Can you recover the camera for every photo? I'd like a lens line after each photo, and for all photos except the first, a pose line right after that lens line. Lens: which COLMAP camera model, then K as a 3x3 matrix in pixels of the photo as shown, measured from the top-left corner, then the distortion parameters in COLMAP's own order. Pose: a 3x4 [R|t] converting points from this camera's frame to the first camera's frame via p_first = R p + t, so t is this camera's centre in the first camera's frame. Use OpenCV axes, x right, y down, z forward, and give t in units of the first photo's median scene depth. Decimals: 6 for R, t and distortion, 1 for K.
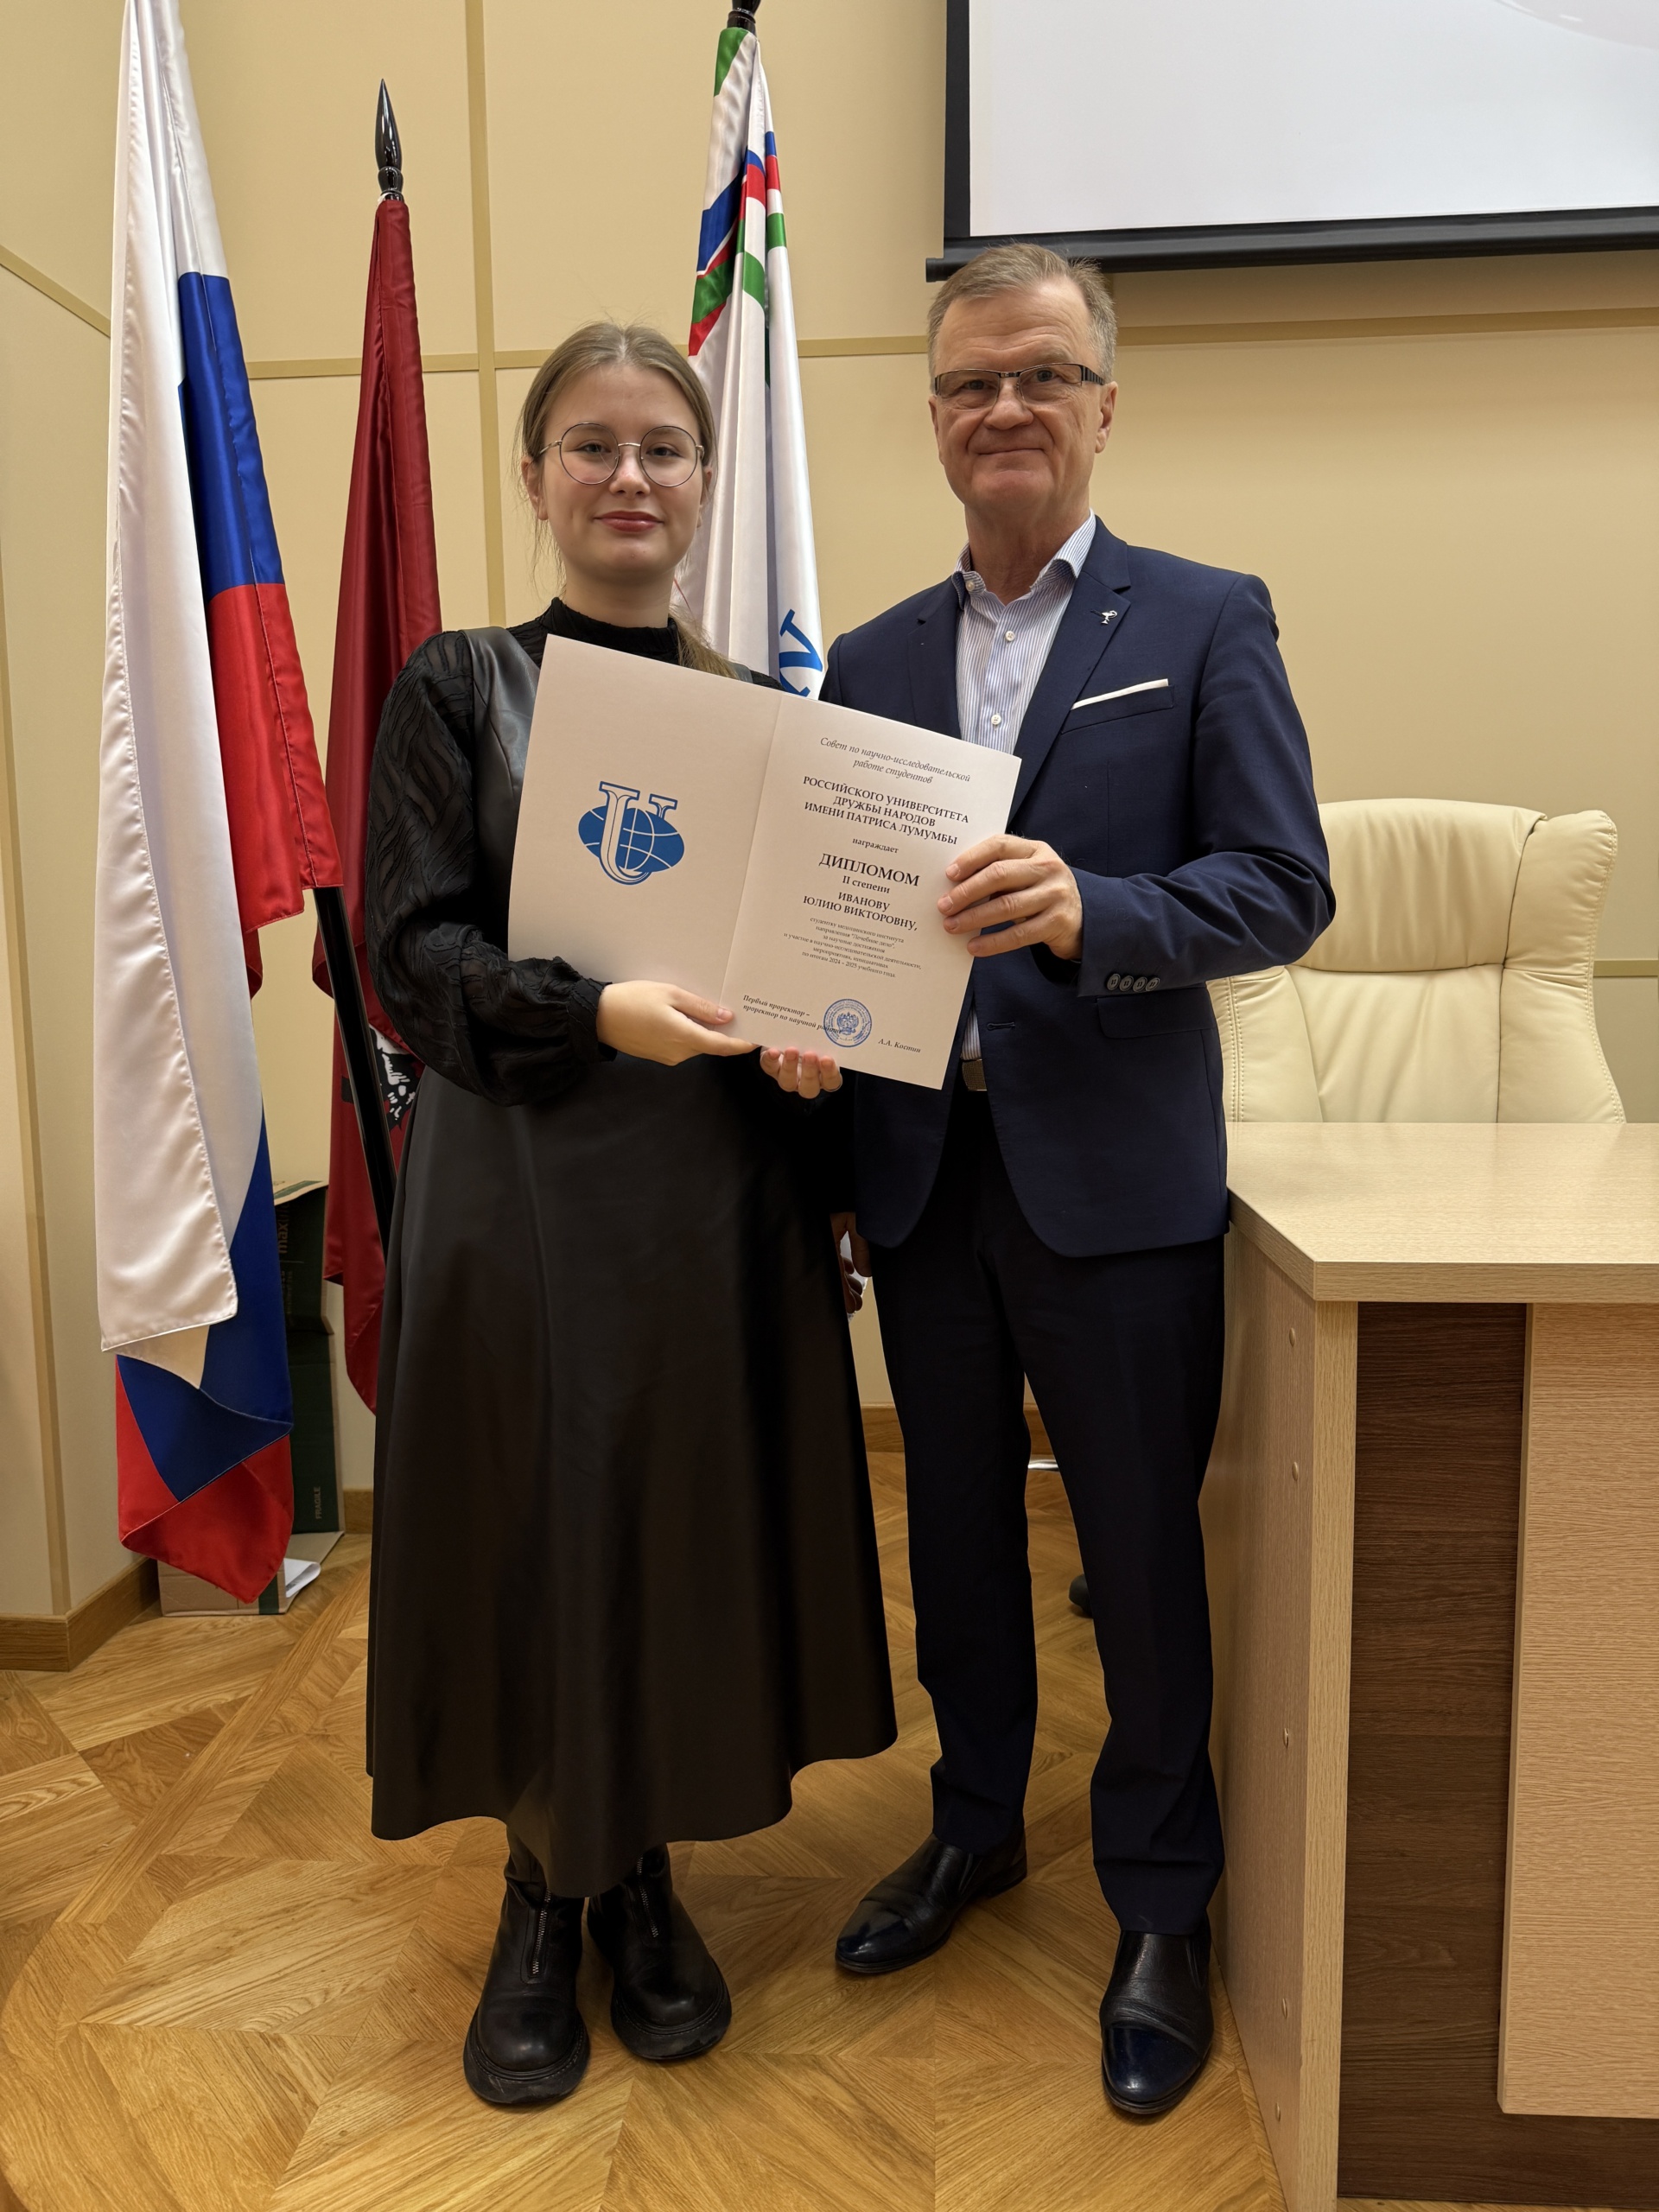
lens RADIAL K [[1546.8, 0, 830.8], [0, 1546.8, 1096.4], [0, 0, 1]] dist [-0.002399, -0.004587]
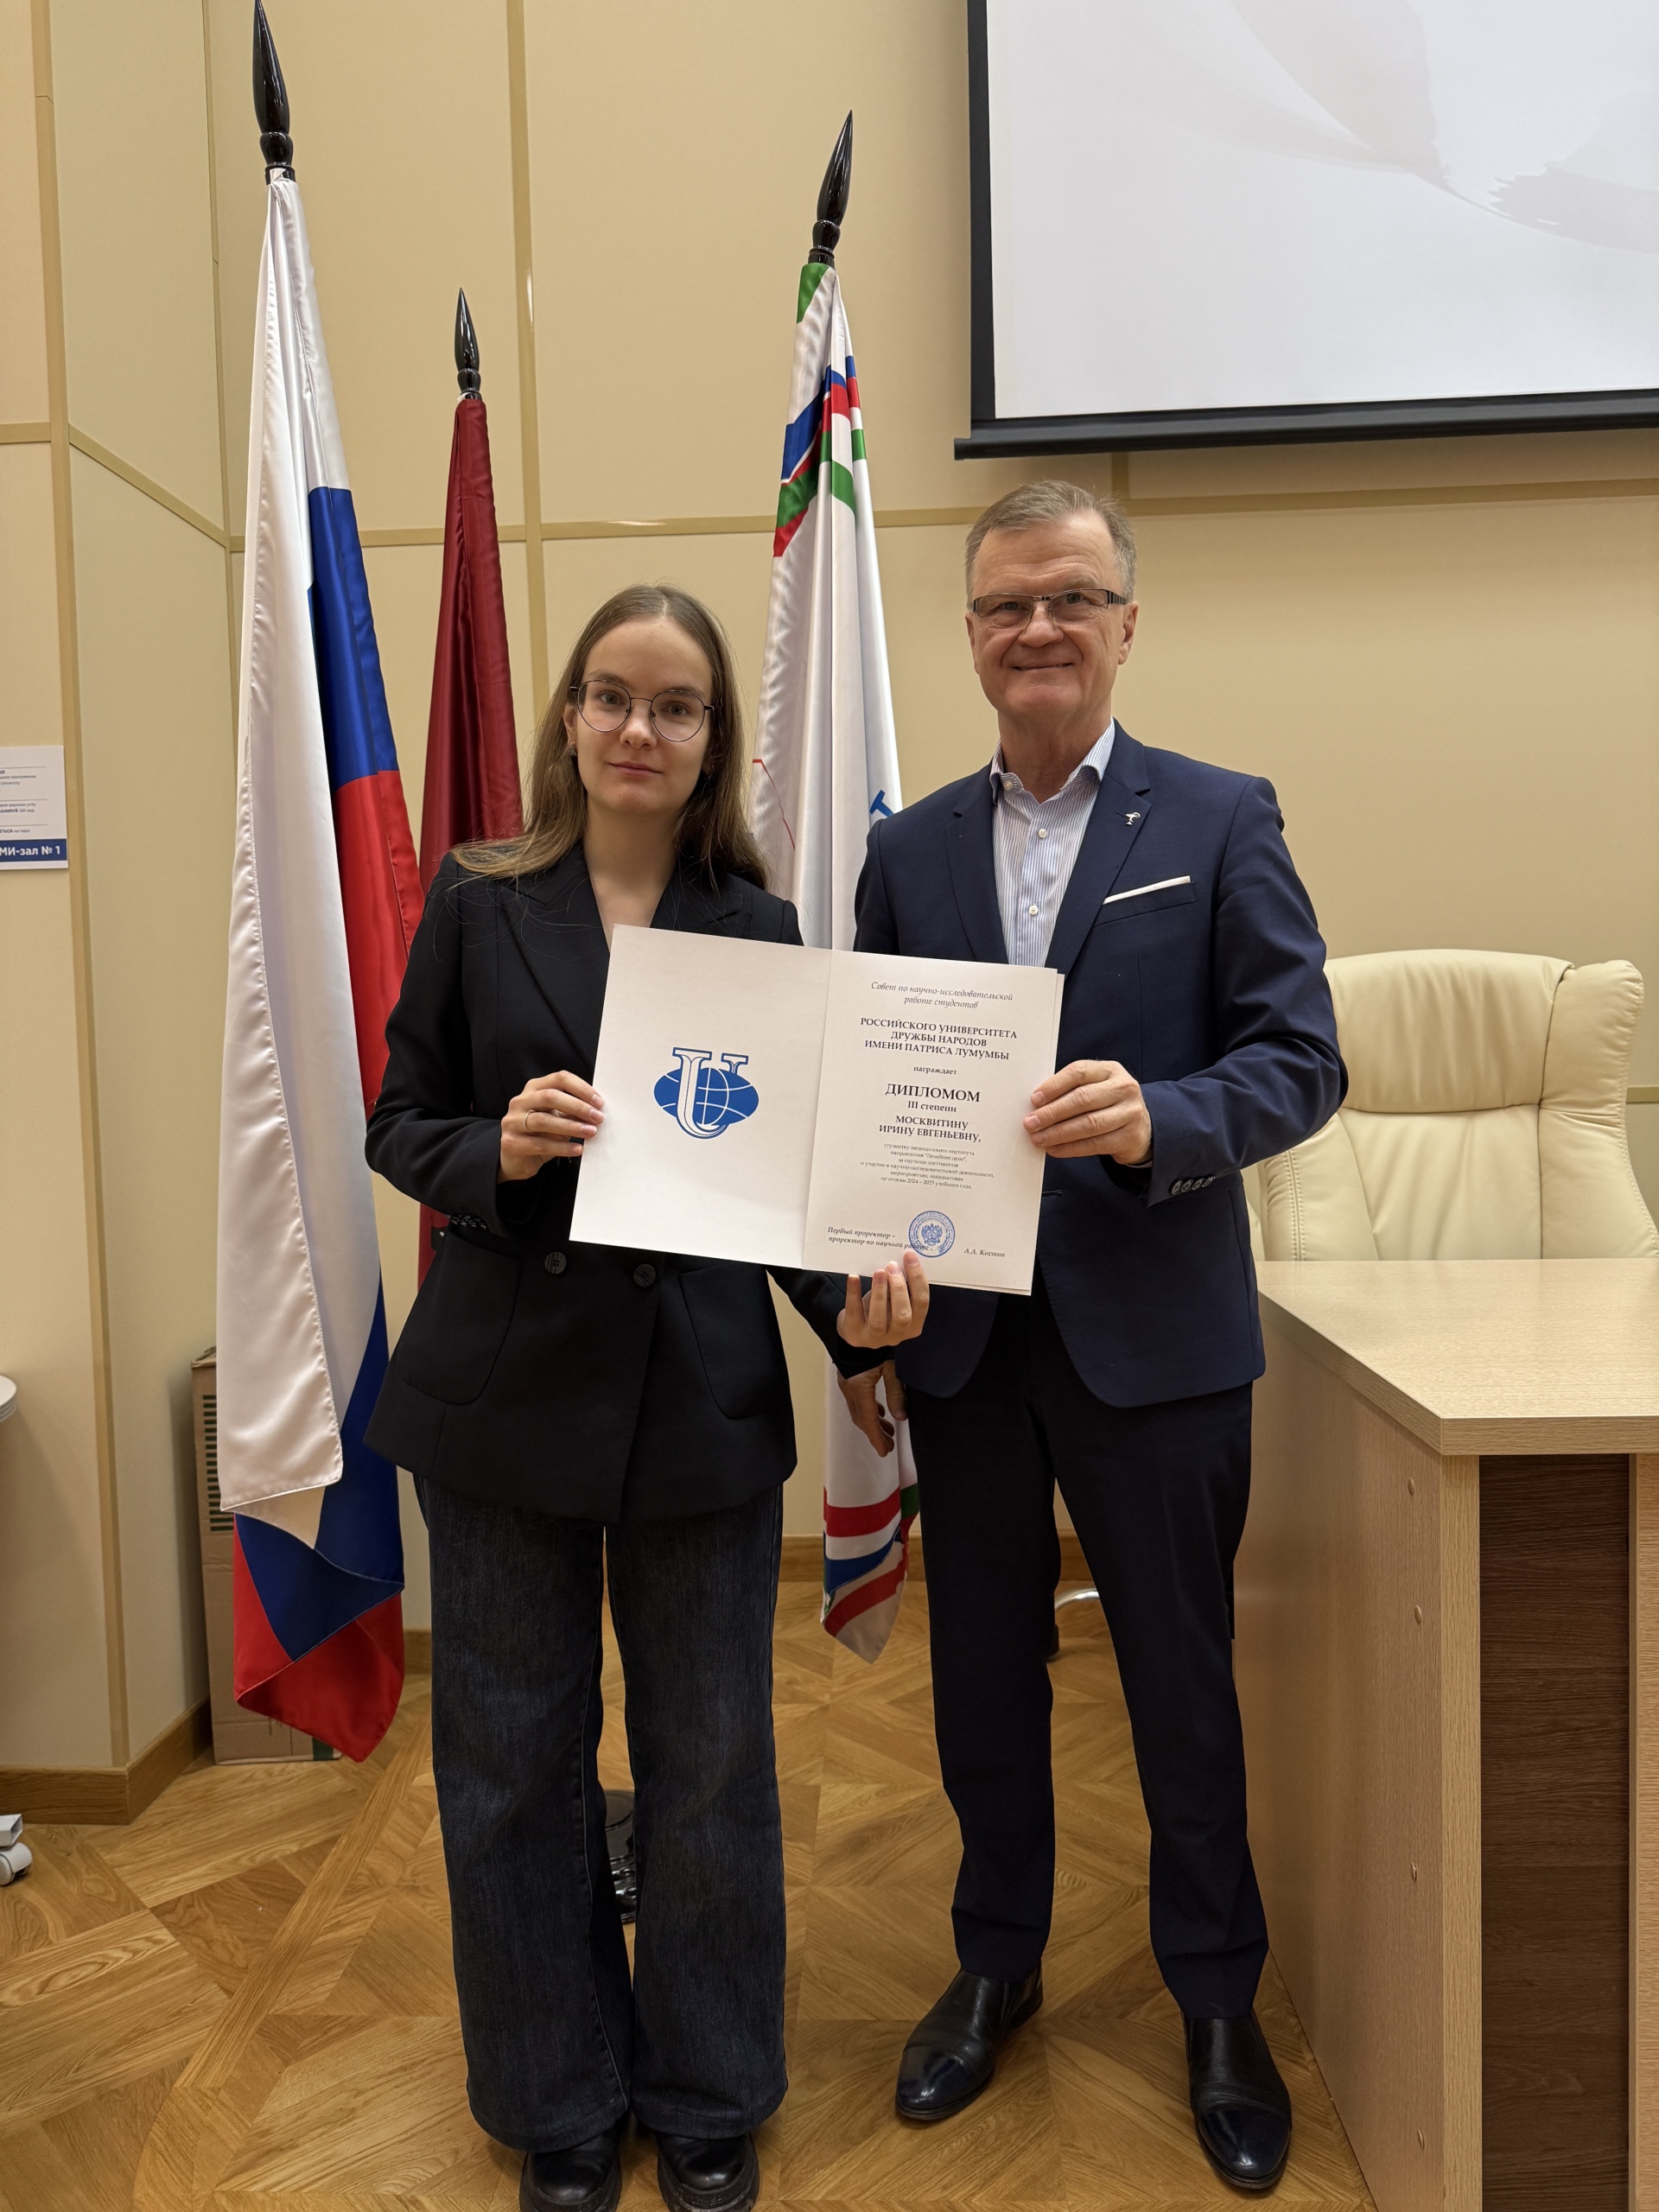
lens RADIAL K [[1550.0, 0, 830.7], [0, 1550.0, 1109.7], [0, 0, 1]] dist [-0.004692, -0.002335]
pose [[0.999622, -0.013938, 0.023695, -0.097363], [0.015328, 0.998109, -0.059531, -0.036263], [-0.022820, 0.059871, 0.997945, -0.055356]]
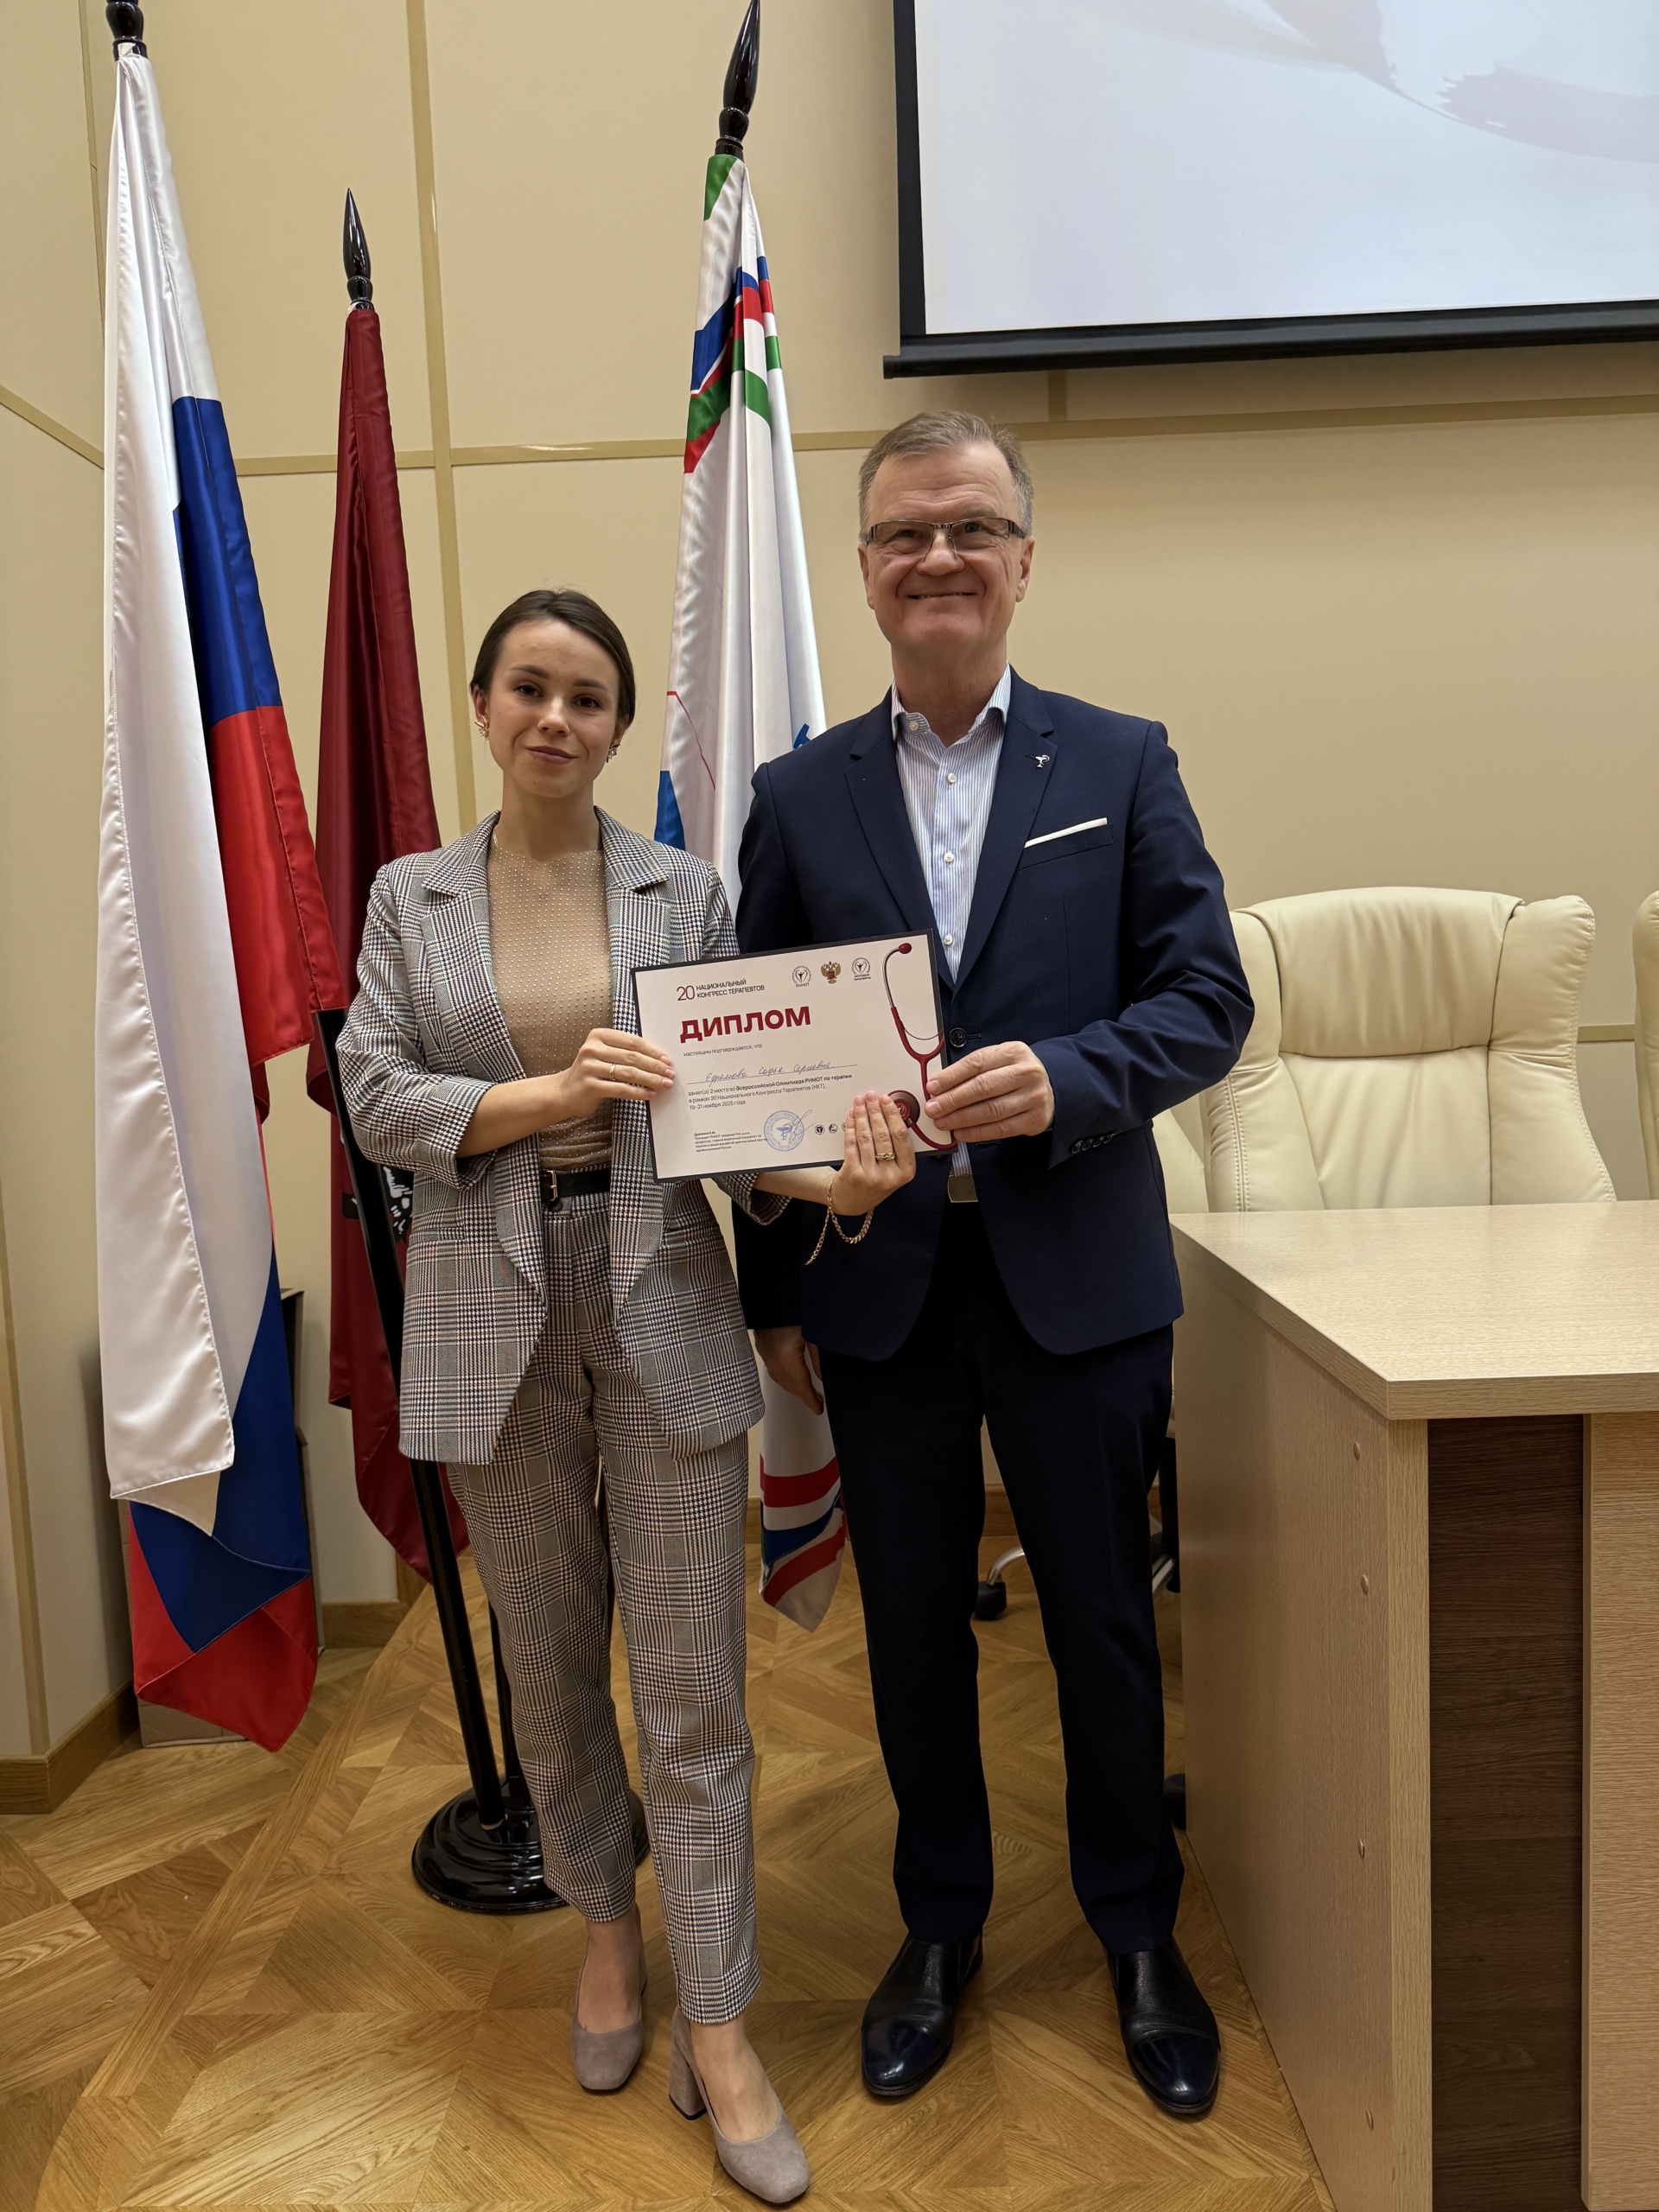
lens RADIAL K [[1549.9, 0, 835.9], [0, 1549.9, 1118.9], [0, 0, 1]] dist [-0.004140, -0.003473]
pose [[0.998024, -0.031976, 0.054083, -0.071334], [0.033131, 0.999239, -0.020590, -0.041312], [-0.053383, 0.022341, 0.998324, 0.001750]]
